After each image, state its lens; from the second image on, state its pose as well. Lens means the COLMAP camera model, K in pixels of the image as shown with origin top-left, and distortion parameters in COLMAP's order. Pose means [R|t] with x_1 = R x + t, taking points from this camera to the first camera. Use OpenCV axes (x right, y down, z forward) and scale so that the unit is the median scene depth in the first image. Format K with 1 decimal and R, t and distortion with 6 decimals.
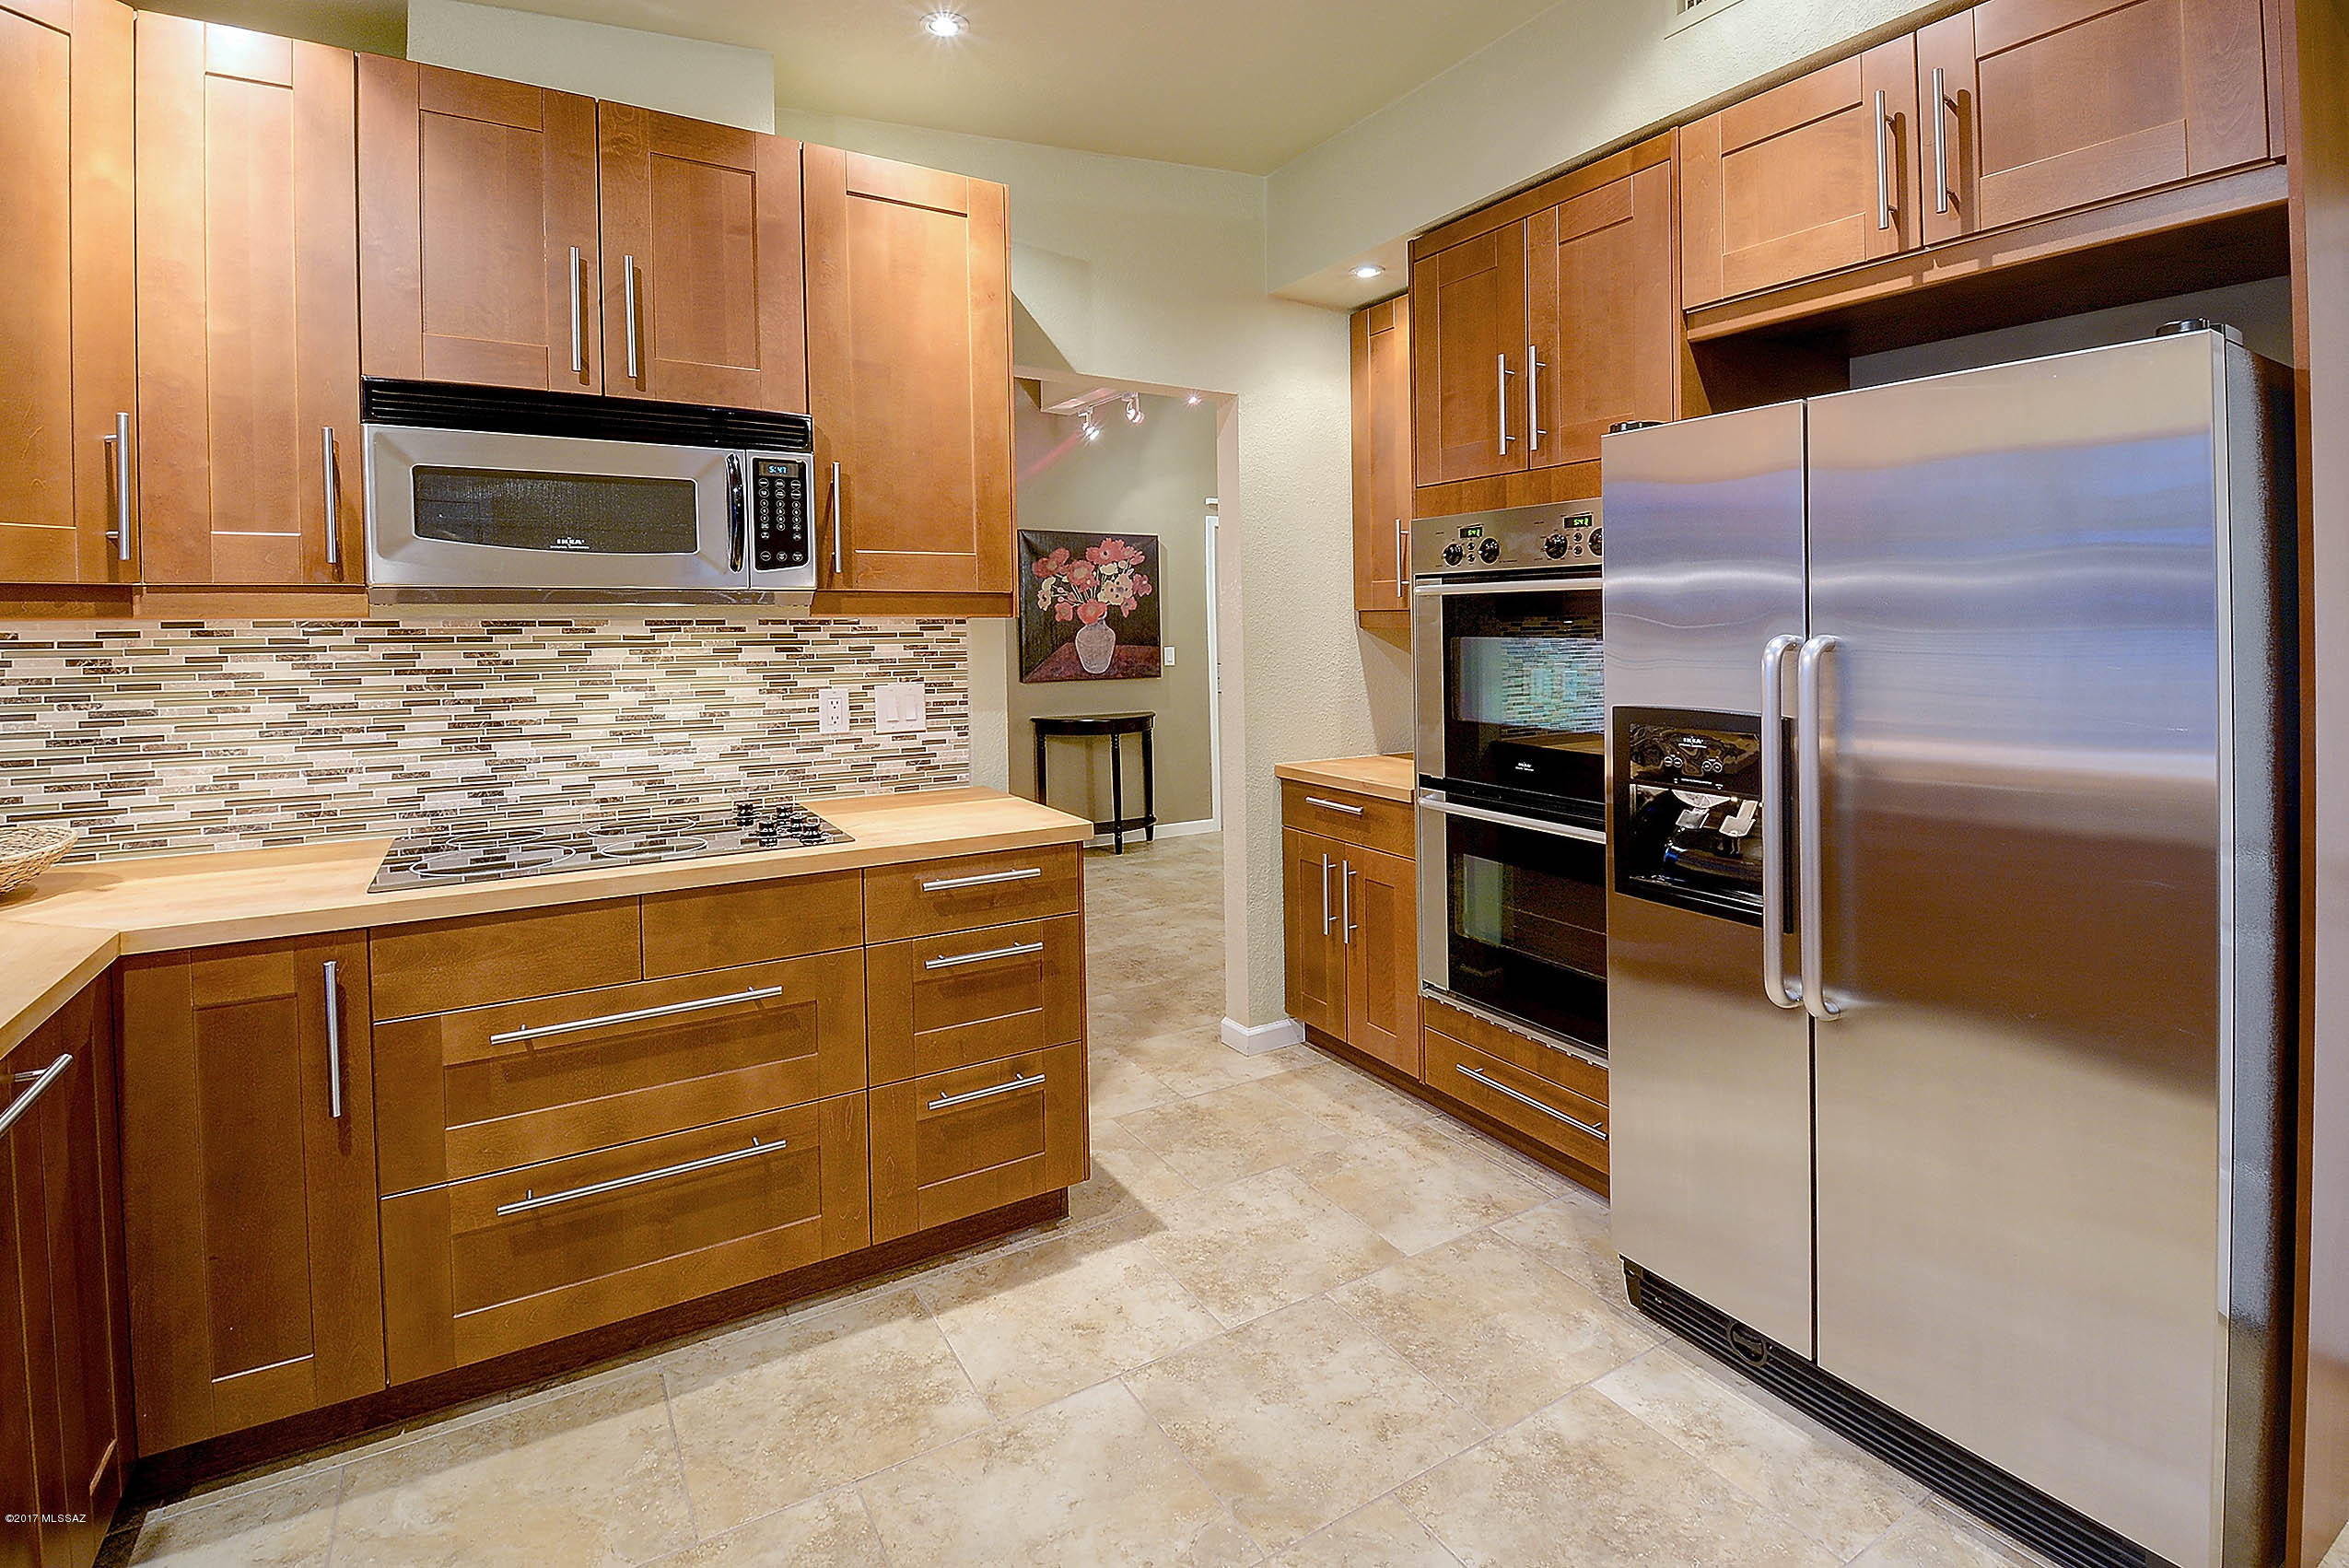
lens RADIAL K [[1091.3, 0, 1174.3], [0, 1091.3, 625.7], [0, 0, 1]] dist [0.007340, -0.013617]
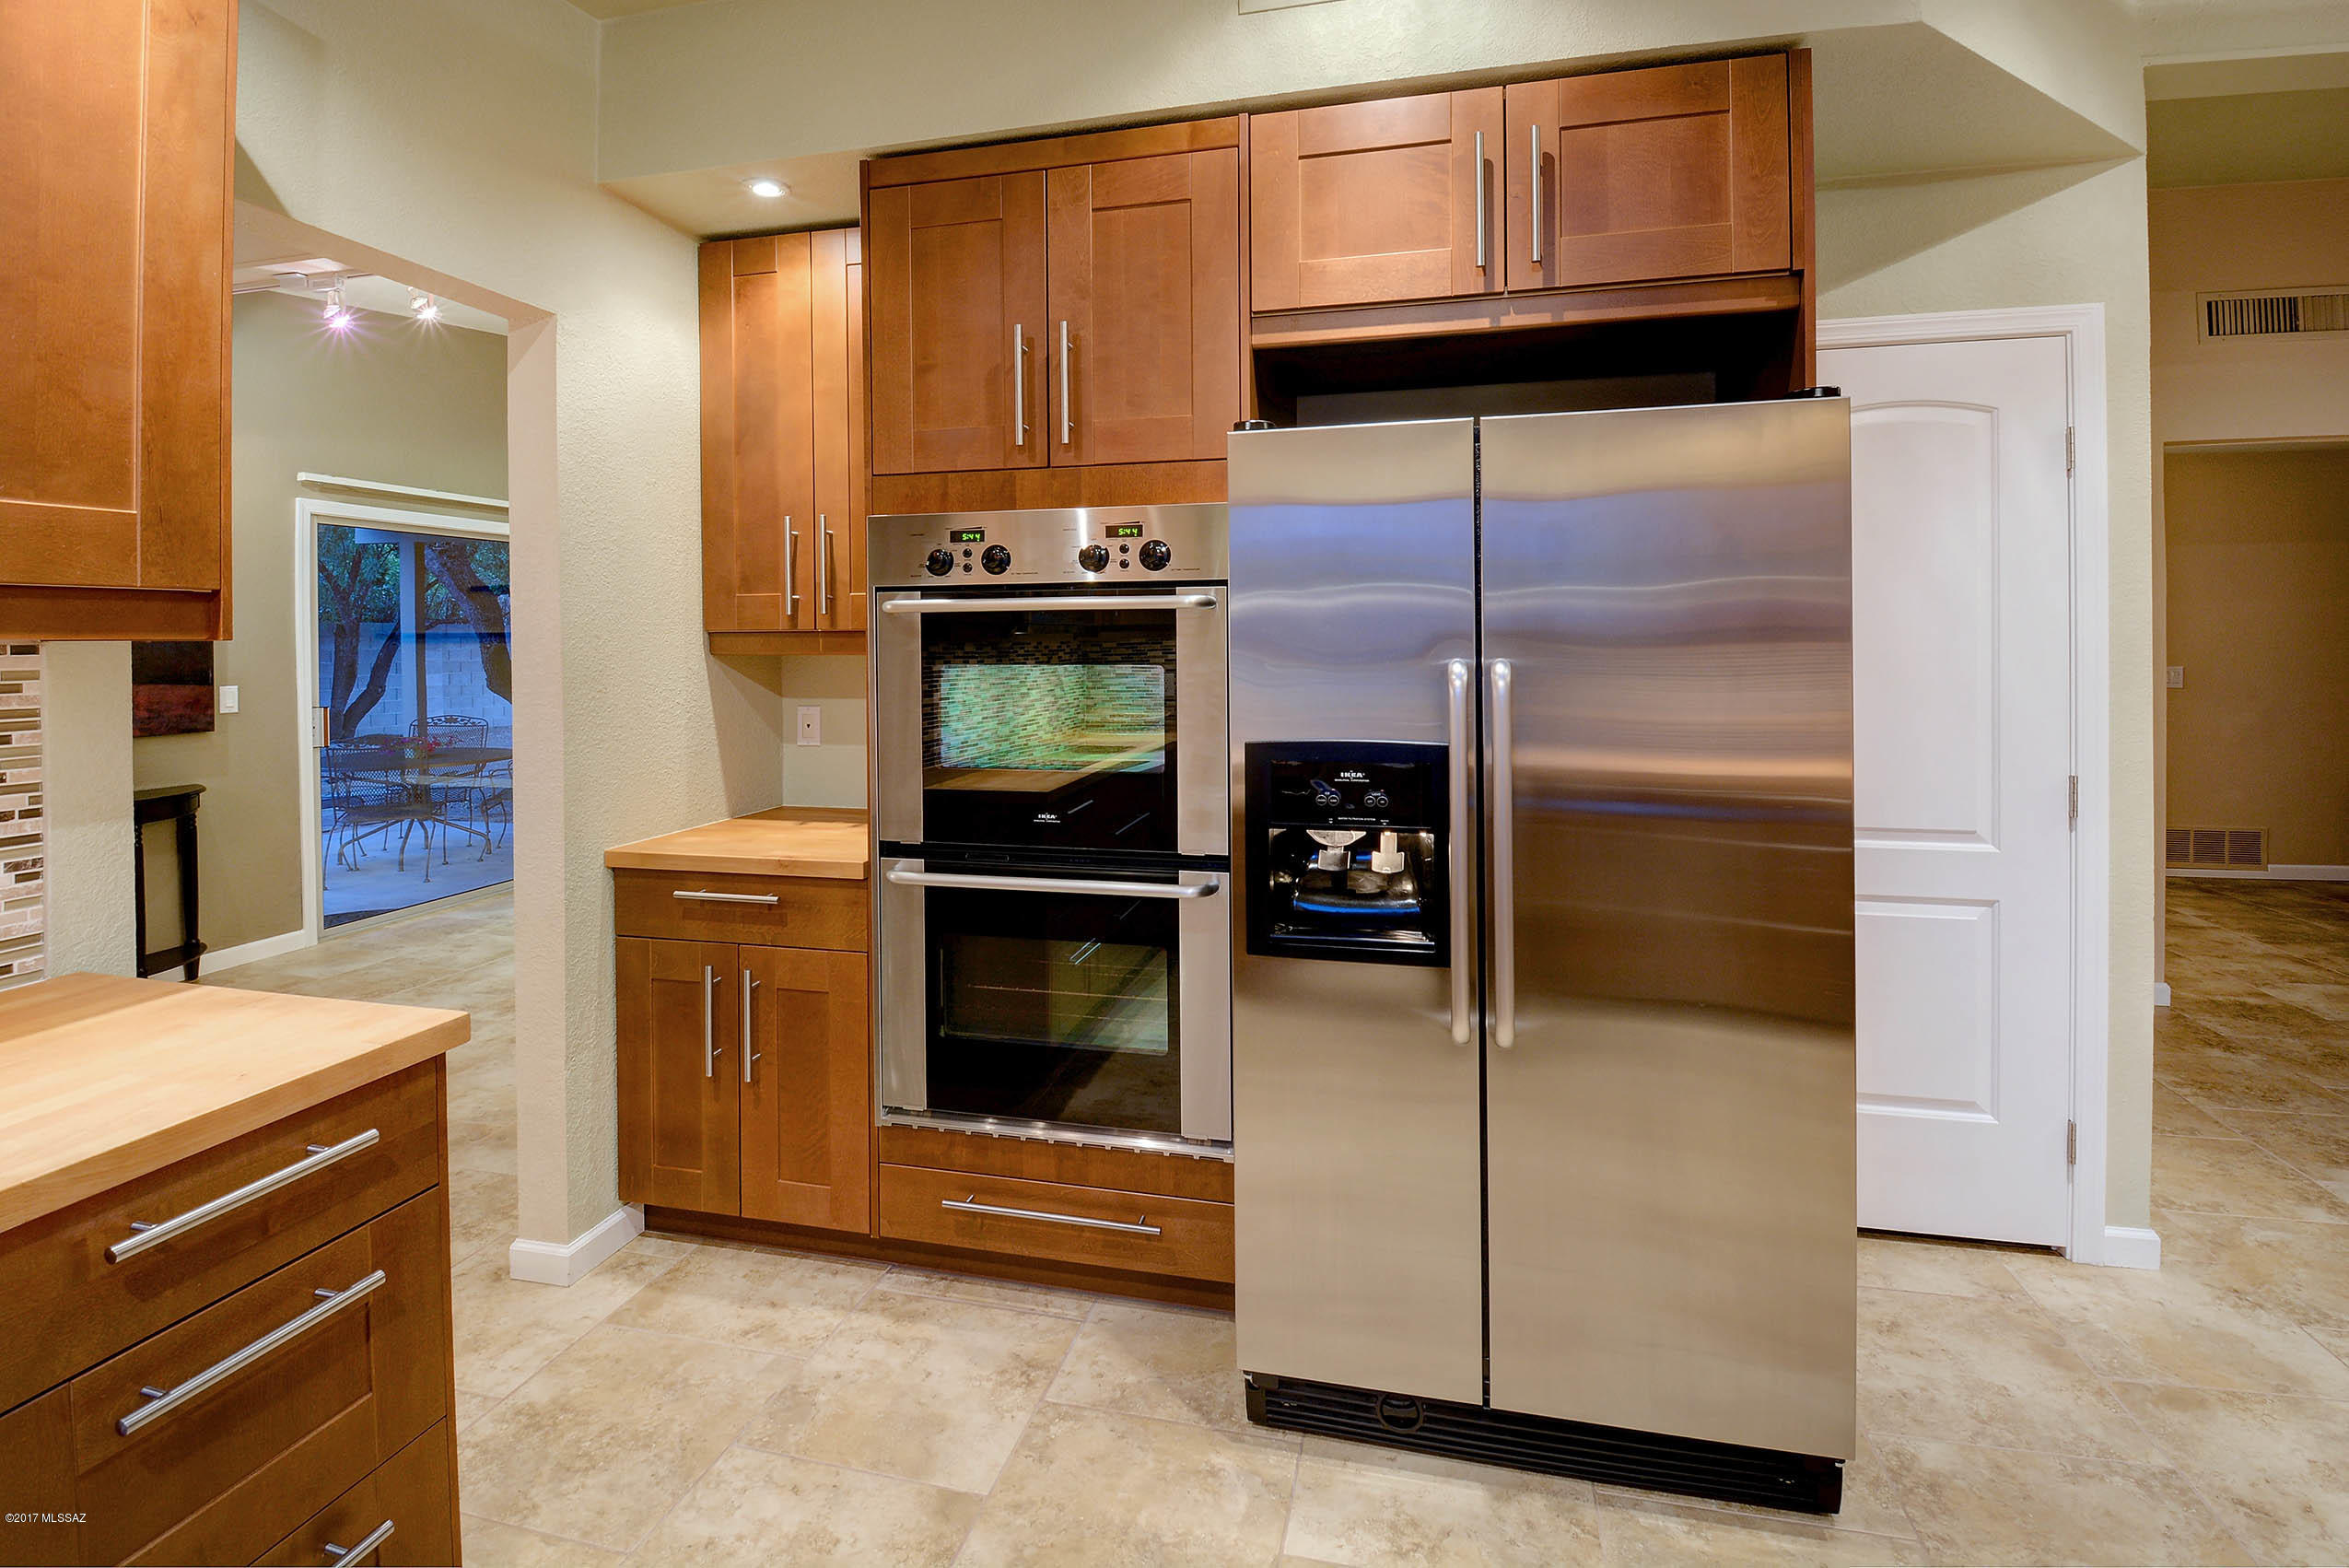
lens RADIAL K [[1091.3, 0, 1174.3], [0, 1091.3, 625.7], [0, 0, 1]] dist [0.007340, -0.013617]
pose [[0.703610, 0.009314, 0.710526, -0.204696], [0.005721, 0.999807, -0.018771, -0.002336], [-0.710564, 0.017272, 0.703421, 0.332520]]
